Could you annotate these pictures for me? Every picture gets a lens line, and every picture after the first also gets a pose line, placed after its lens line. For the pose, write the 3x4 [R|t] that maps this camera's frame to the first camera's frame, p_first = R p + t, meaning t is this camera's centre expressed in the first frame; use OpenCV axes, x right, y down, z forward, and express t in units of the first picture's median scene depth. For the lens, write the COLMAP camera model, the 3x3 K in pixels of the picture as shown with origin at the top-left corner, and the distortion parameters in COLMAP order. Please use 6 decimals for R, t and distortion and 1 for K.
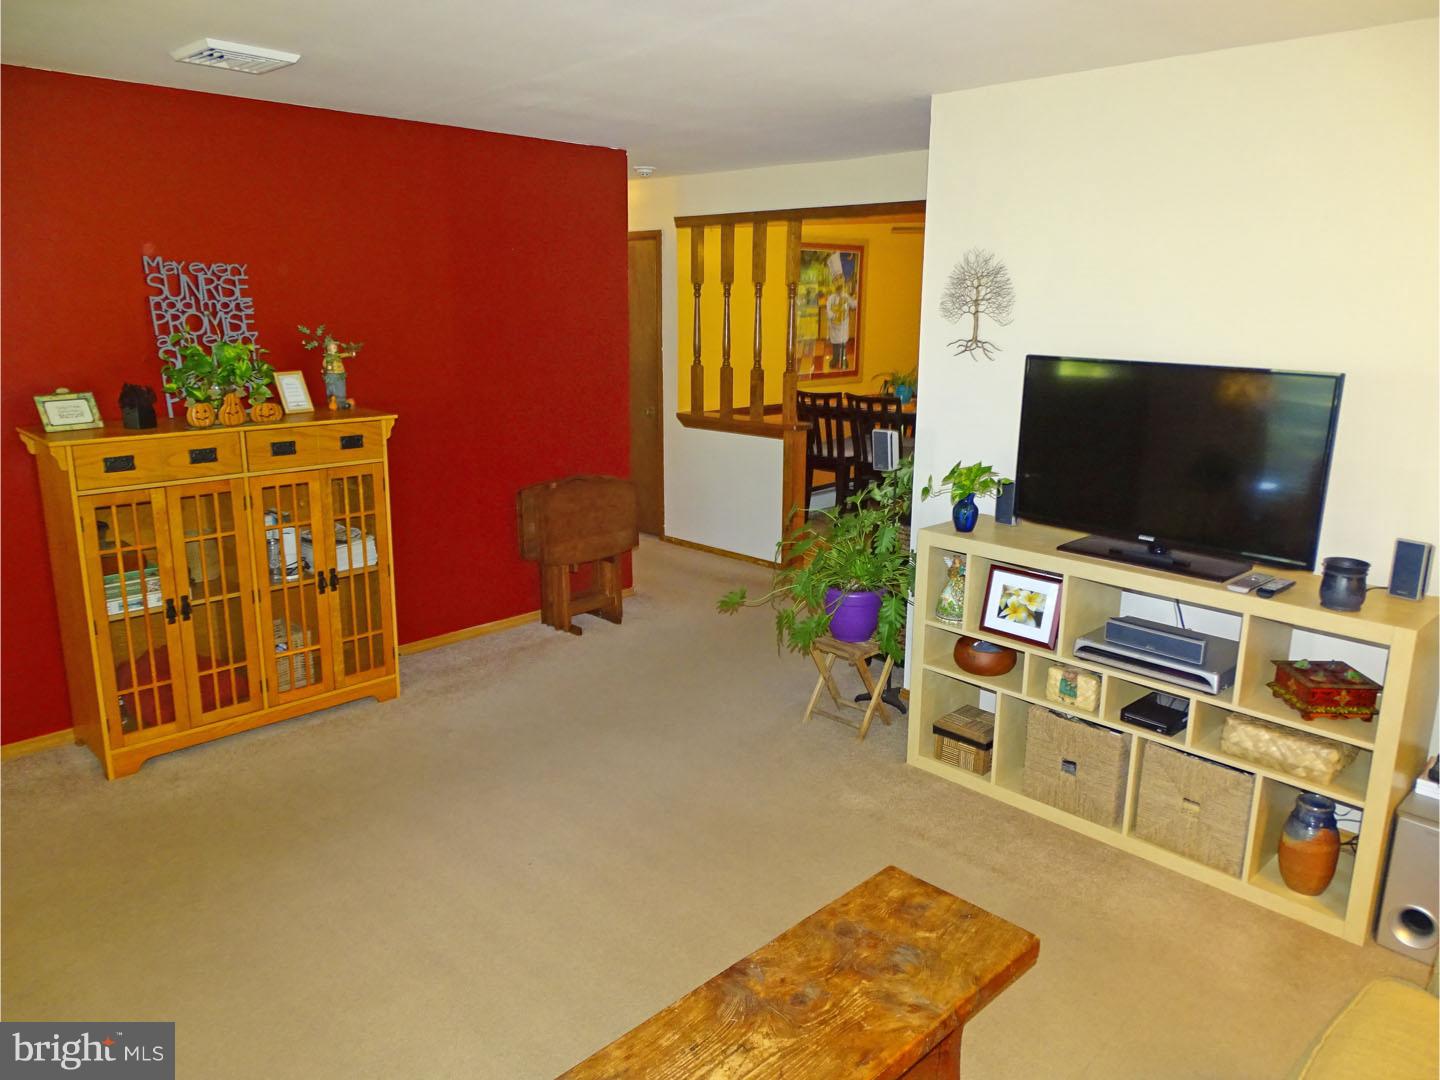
lens RADIAL K [[1021.9, 0, 720.0], [0, 1021.9, 540.0], [0, 0, 1]] dist [-0.008205, -0.002364]
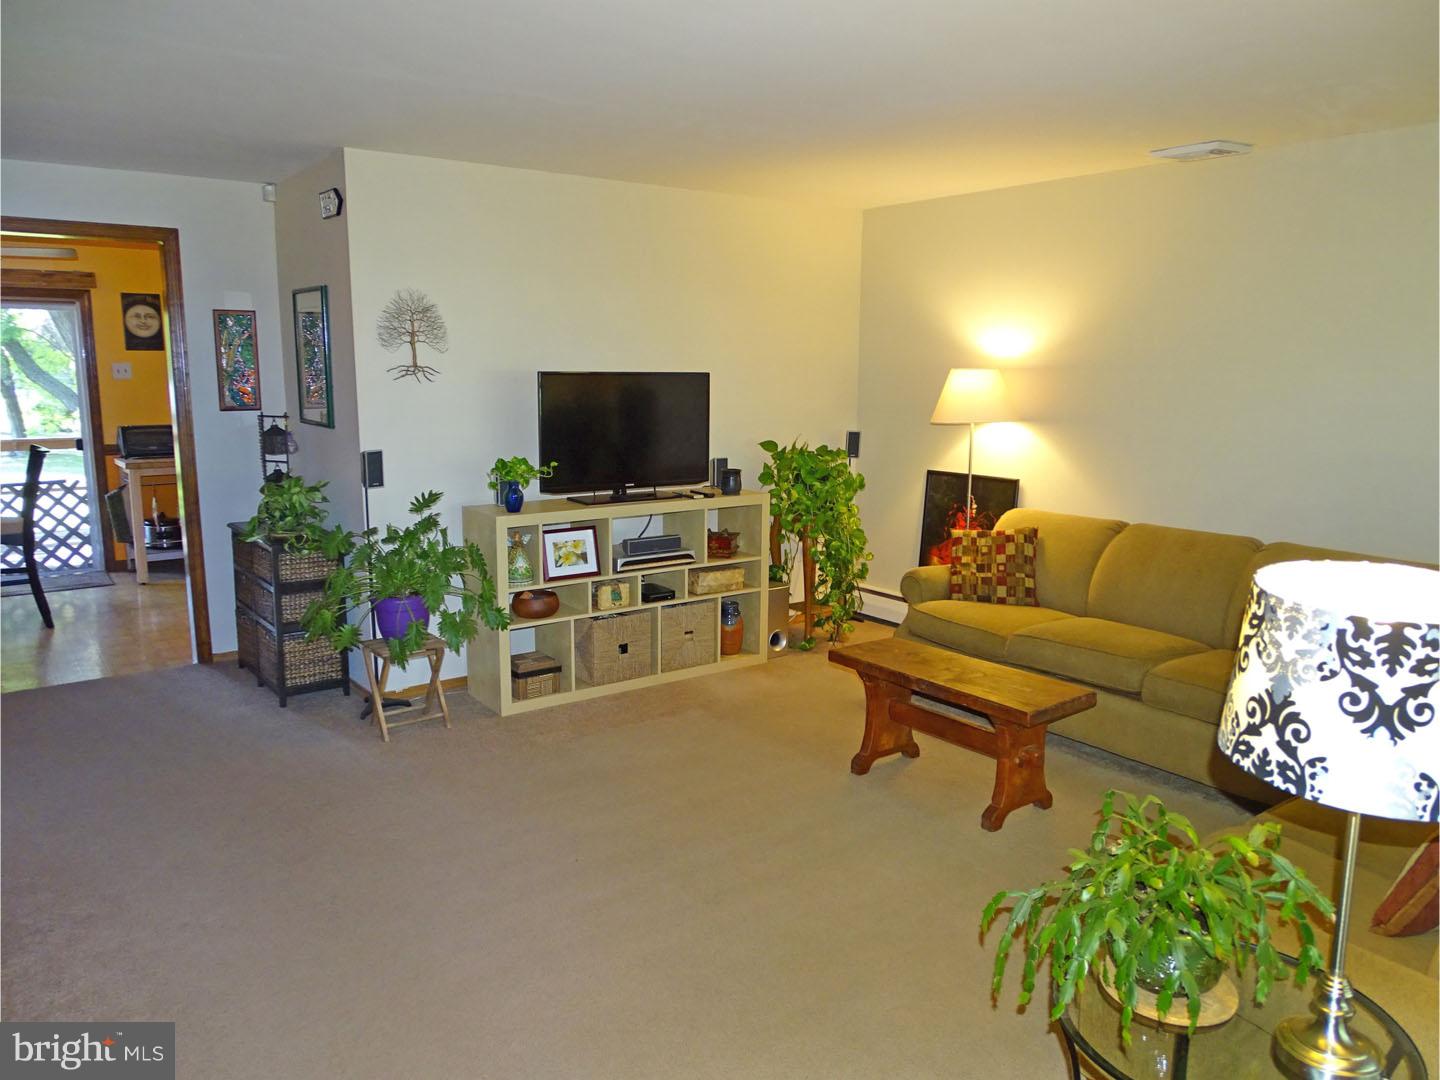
lens RADIAL K [[1021.9, 0, 720.0], [0, 1021.9, 540.0], [0, 0, 1]] dist [-0.008205, -0.002364]
pose [[0.138245, -0.179057, 0.974078, -1.007341], [0.227107, 0.963045, 0.144797, -0.105056], [-0.964008, 0.201202, 0.173801, 0.563606]]
